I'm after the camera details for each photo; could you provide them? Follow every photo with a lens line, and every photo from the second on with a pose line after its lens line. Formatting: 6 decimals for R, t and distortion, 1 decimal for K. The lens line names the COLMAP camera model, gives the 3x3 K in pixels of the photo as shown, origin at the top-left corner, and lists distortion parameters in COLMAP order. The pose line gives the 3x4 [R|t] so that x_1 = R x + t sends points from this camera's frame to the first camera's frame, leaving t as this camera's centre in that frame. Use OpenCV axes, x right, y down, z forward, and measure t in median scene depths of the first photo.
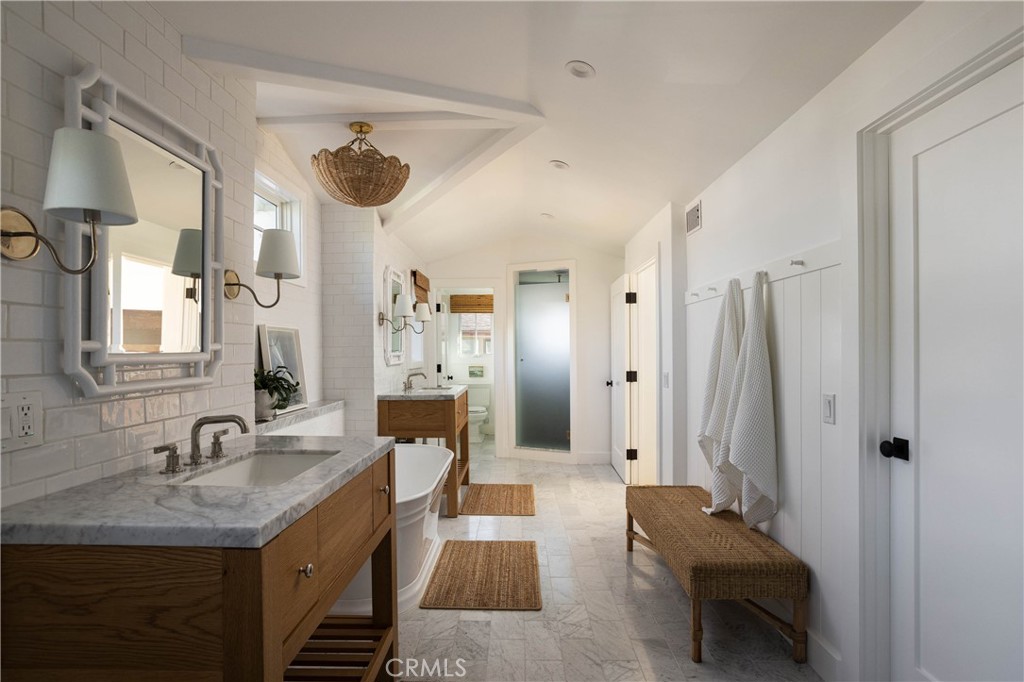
lens RADIAL K [[552.7, 0, 511.1], [0, 552.7, 343.3], [0, 0, 1]] dist [-0.000156, 0.000001]
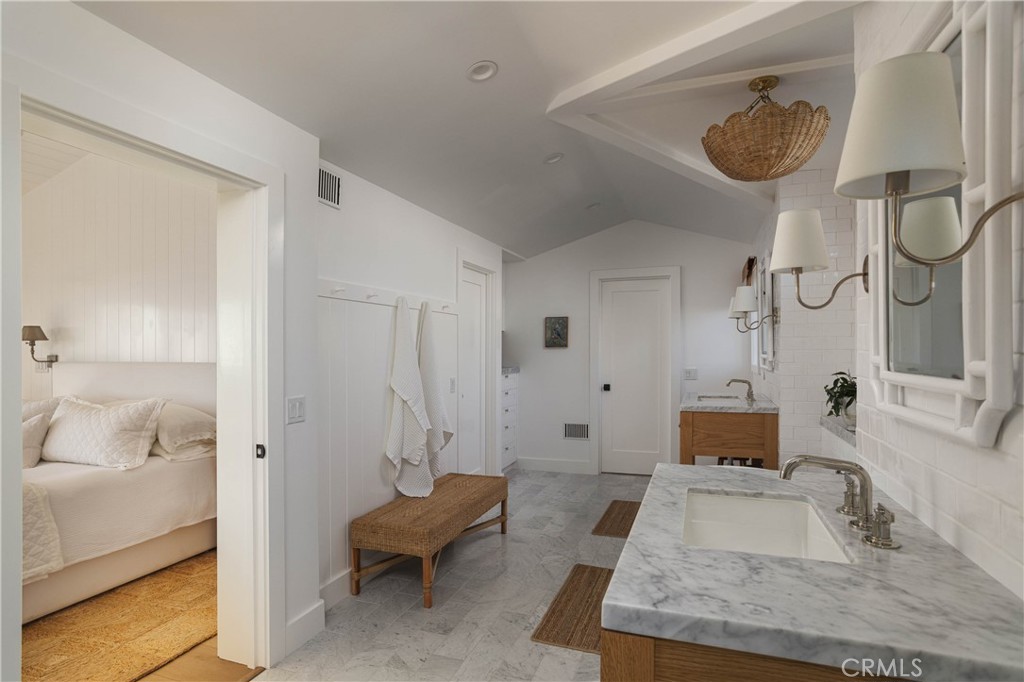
lens RADIAL K [[552.7, 0, 513.9], [0, 552.7, 342.9], [0, 0, 1]] dist [-0.000156, 0.000001]
pose [[-0.949177, 0.001062, 0.314742, -0.166342], [-0.002892, 0.999923, -0.012094, -0.001580], [-0.314731, -0.012390, -0.949100, 1.806652]]
